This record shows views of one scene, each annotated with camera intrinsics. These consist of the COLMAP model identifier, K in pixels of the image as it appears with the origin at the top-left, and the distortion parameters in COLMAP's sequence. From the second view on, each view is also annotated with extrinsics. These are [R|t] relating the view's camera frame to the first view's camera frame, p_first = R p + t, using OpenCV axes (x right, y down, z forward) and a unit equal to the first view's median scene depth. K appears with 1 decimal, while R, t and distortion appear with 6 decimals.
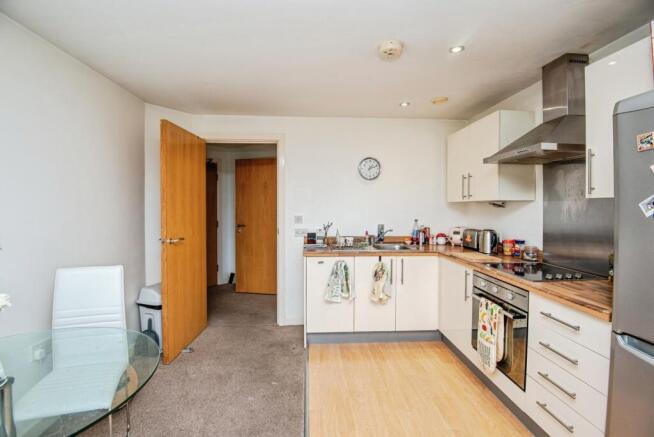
lens RADIAL K [[306.5, 0, 327.9], [0, 306.5, 213.1], [0, 0, 1]] dist [-0.000541, -0.030584]
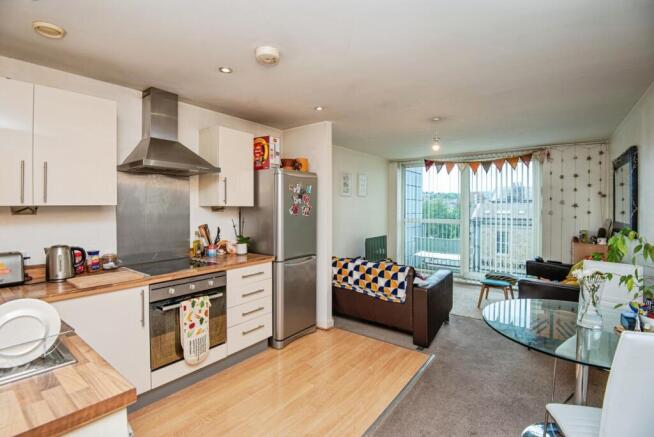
lens RADIAL K [[306.5, 0, 327.9], [0, 306.5, 213.1], [0, 0, 1]] dist [-0.000541, -0.030584]
pose [[-0.764465, -0.016286, 0.644460, -0.384519], [0.013238, 0.999073, 0.040951, -0.039973], [-0.644530, 0.039837, -0.763541, 1.079417]]
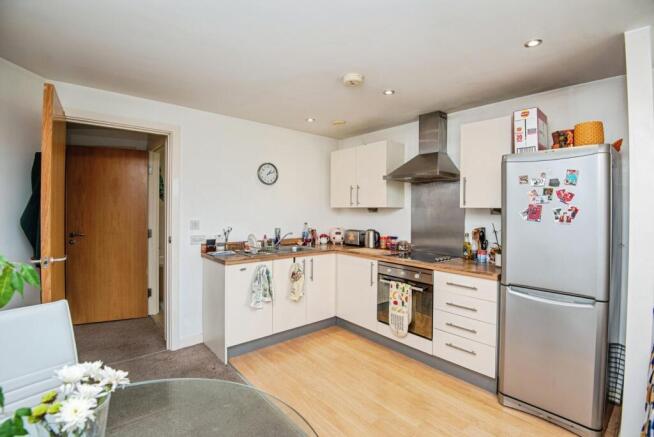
lens RADIAL K [[306.5, 0, 327.9], [0, 306.5, 213.1], [0, 0, 1]] dist [-0.000541, -0.030584]
pose [[0.794315, 0.001529, 0.607505, -0.389445], [0.004272, 0.999958, -0.008102, -0.005477], [-0.607492, 0.009031, 0.794275, 0.079608]]
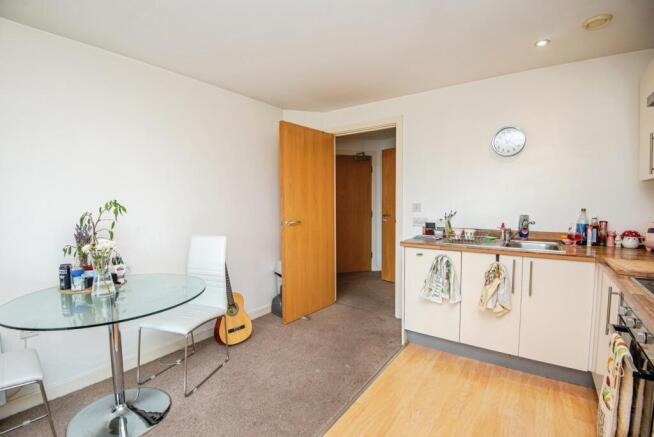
lens RADIAL K [[303.0, 0, 327.0], [0, 303.0, 218.5], [0, 0, 1]] dist [-0.000348, -0.028824]
pose [[0.780747, 0.028282, -0.624207, 0.308475], [-0.006542, 0.999290, 0.037094, 0.025569], [0.624813, -0.024877, 0.780378, 0.150867]]
